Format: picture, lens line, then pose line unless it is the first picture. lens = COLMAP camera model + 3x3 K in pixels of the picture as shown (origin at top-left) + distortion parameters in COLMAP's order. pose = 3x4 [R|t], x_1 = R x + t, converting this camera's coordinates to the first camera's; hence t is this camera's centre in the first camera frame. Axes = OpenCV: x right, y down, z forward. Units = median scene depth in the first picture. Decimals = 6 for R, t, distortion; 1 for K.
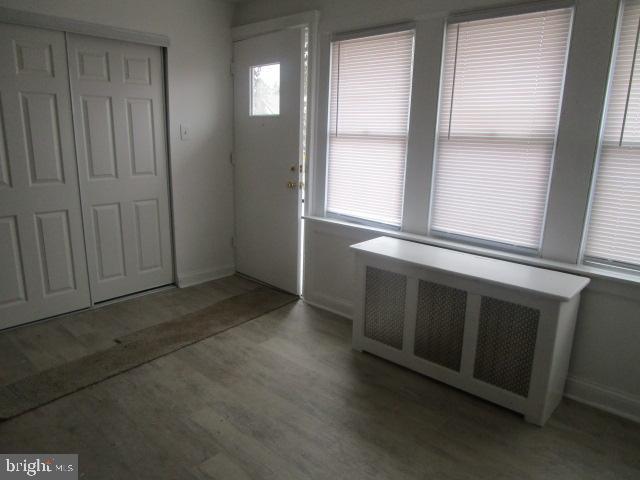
lens RADIAL K [[456.7, 0, 320.0], [0, 456.7, 240.0], [0, 0, 1]] dist [-0.009650, -0.006701]
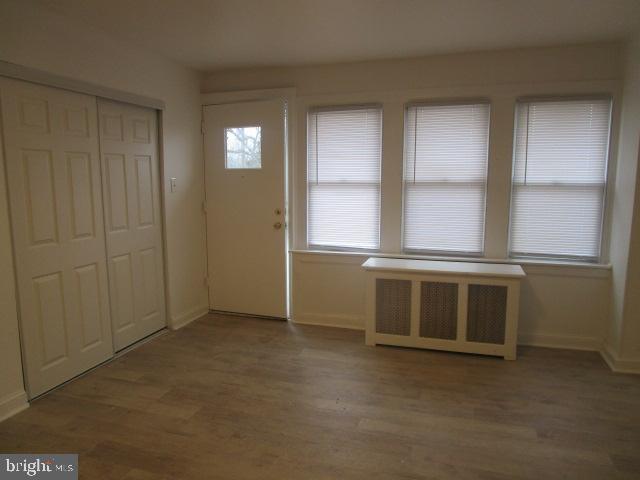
lens RADIAL K [[456.7, 0, 320.0], [0, 456.7, 240.0], [0, 0, 1]] dist [-0.009650, -0.006701]
pose [[0.903631, -0.081109, 0.420562, -0.495588], [0.120553, 0.990374, -0.068023, 0.013048], [-0.410996, 0.112168, 0.904710, -0.133634]]
